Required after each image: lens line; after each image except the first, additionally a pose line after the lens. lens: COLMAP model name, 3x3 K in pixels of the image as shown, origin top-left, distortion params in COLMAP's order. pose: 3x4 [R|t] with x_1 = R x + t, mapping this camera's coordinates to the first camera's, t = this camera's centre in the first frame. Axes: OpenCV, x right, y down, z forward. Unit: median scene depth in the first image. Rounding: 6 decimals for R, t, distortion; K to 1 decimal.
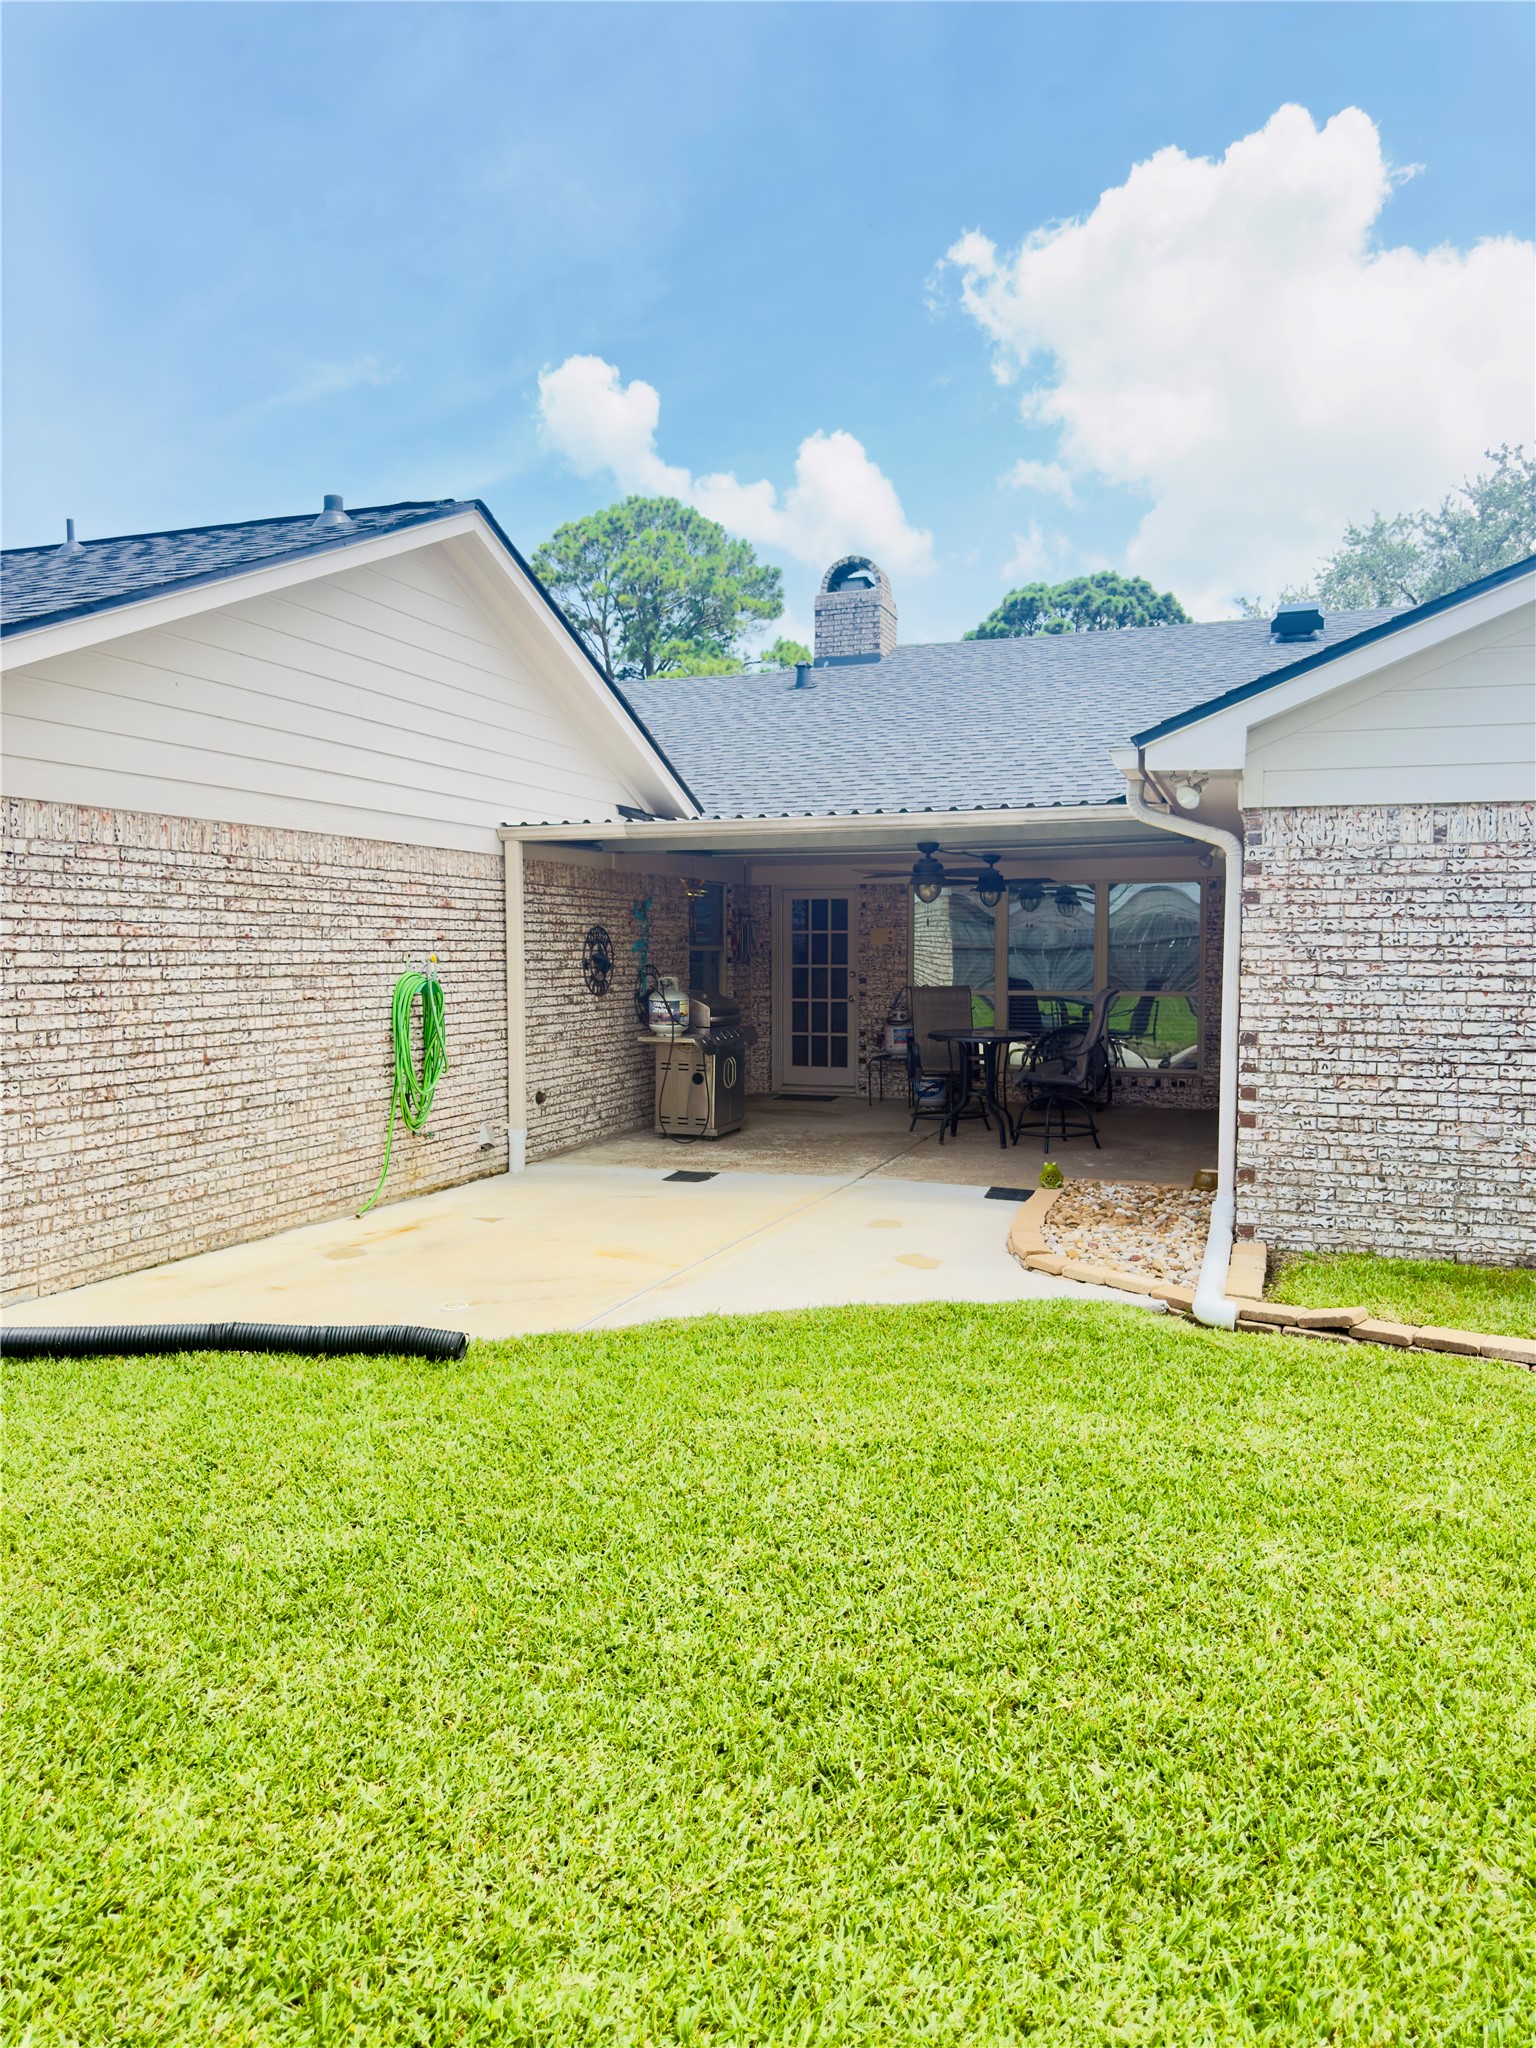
lens RADIAL K [[1426.7, 0, 766.2], [0, 1426.7, 1017.0], [0, 0, 1]] dist [0.041775, -0.026119]
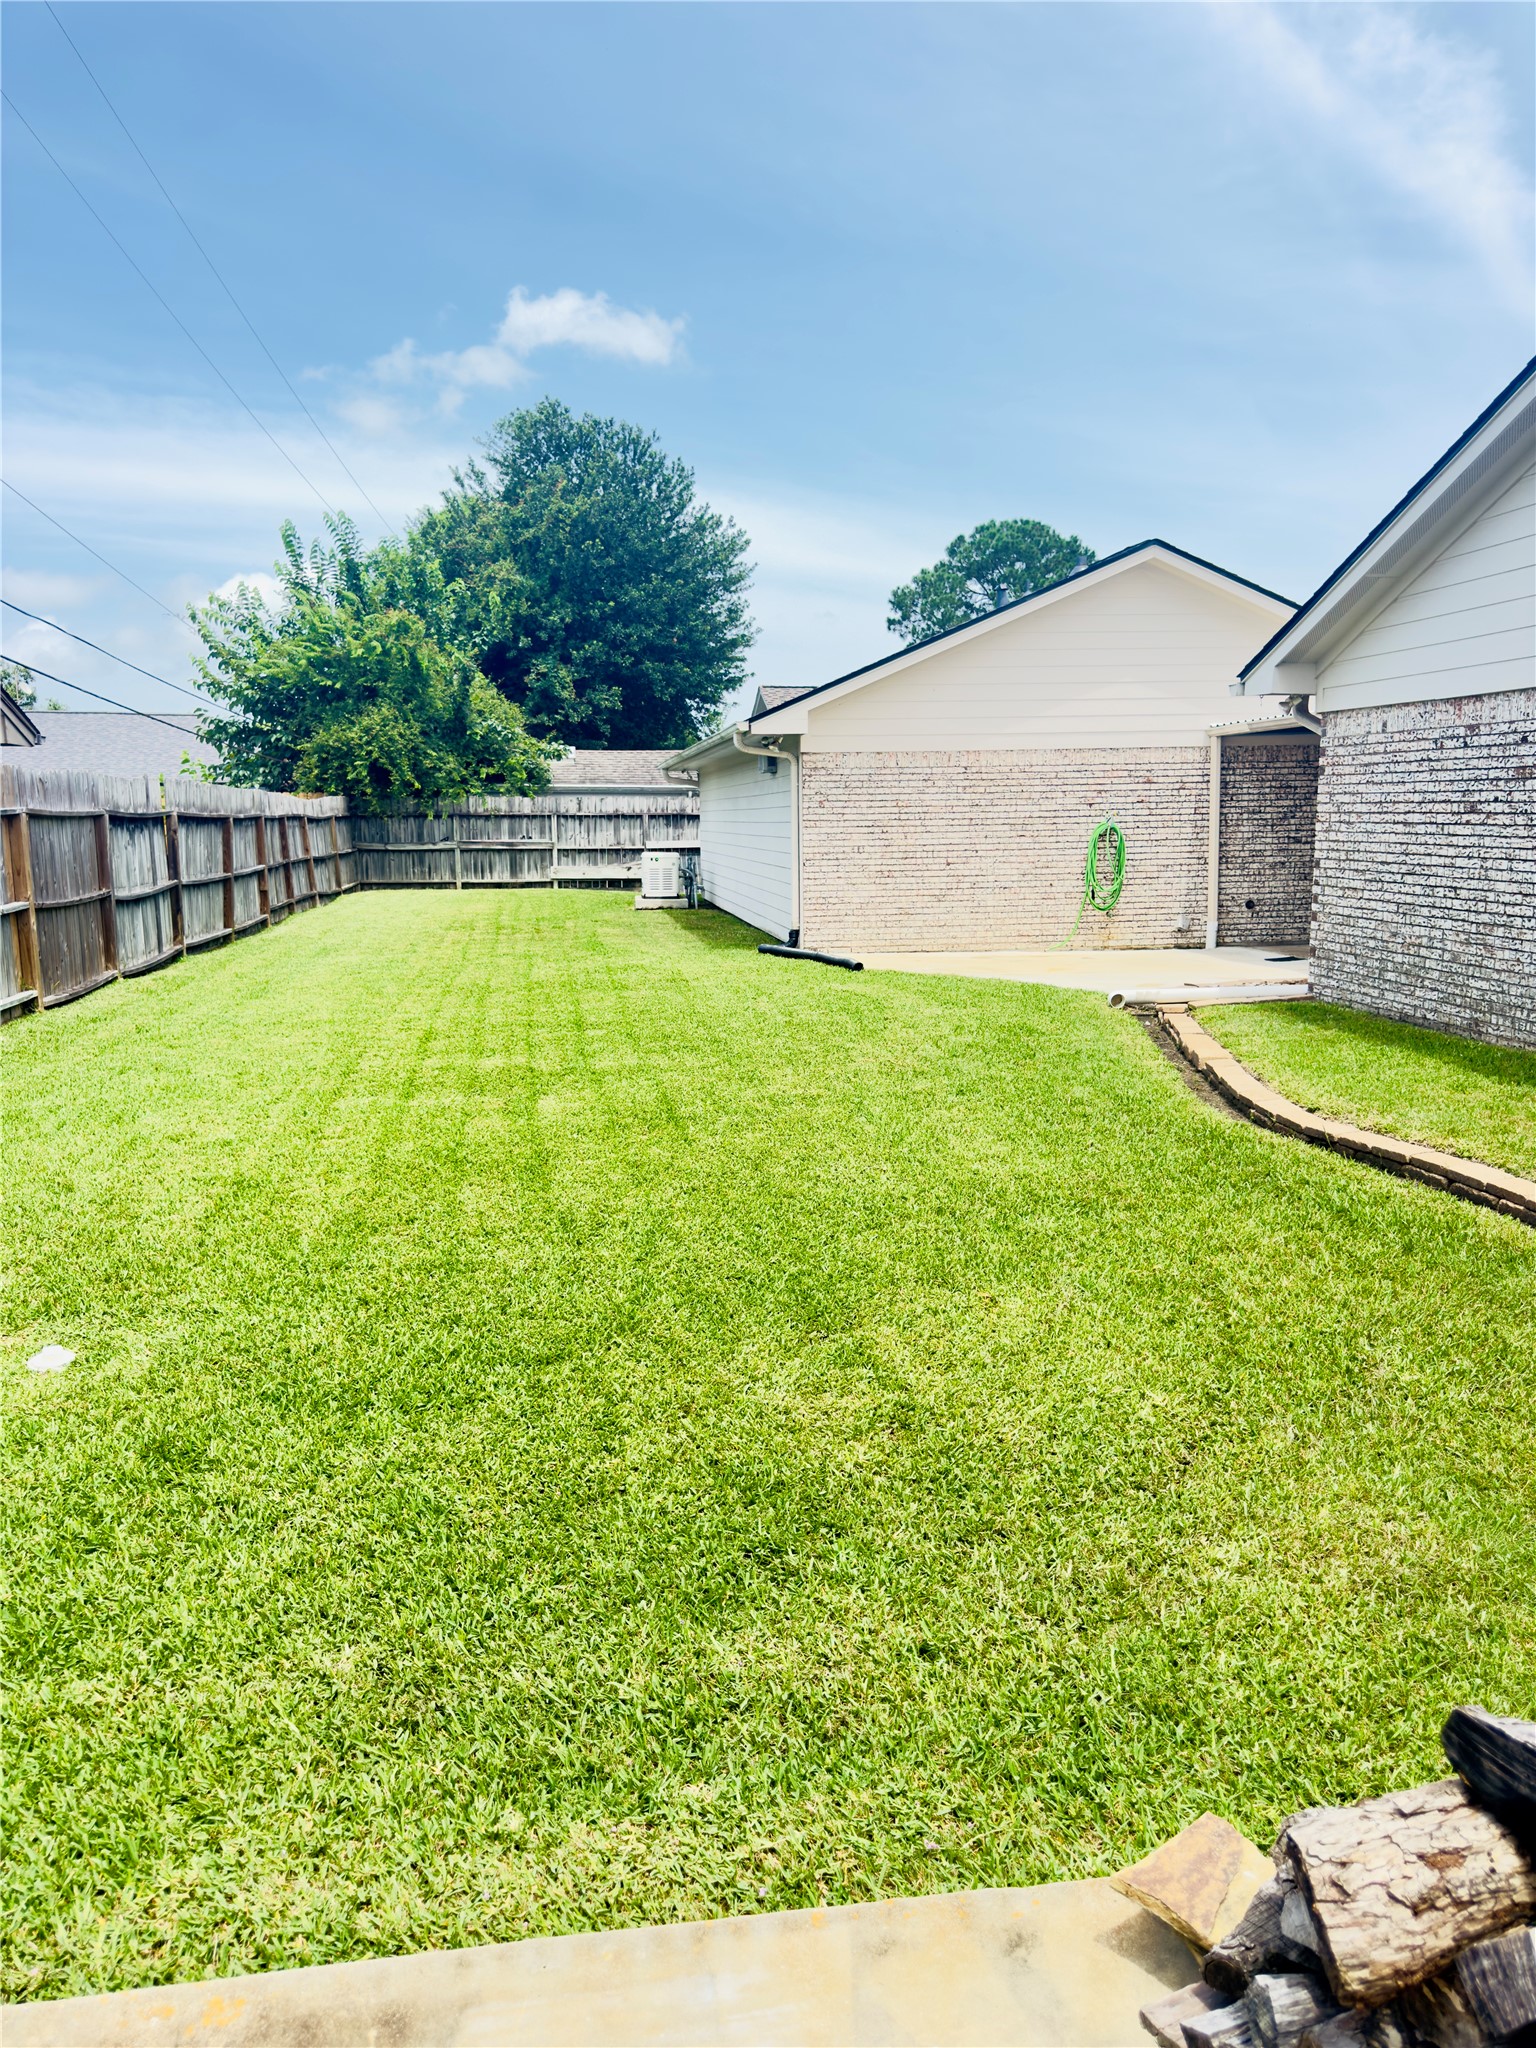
lens RADIAL K [[1426.7, 0, 761.6], [0, 1426.7, 1029.3], [0, 0, 1]] dist [0.041775, -0.026119]
pose [[0.454265, 0.127070, -0.881758, 1.380703], [-0.030852, 0.991425, 0.126979, 0.013328], [0.890332, -0.030478, 0.454290, -0.235583]]
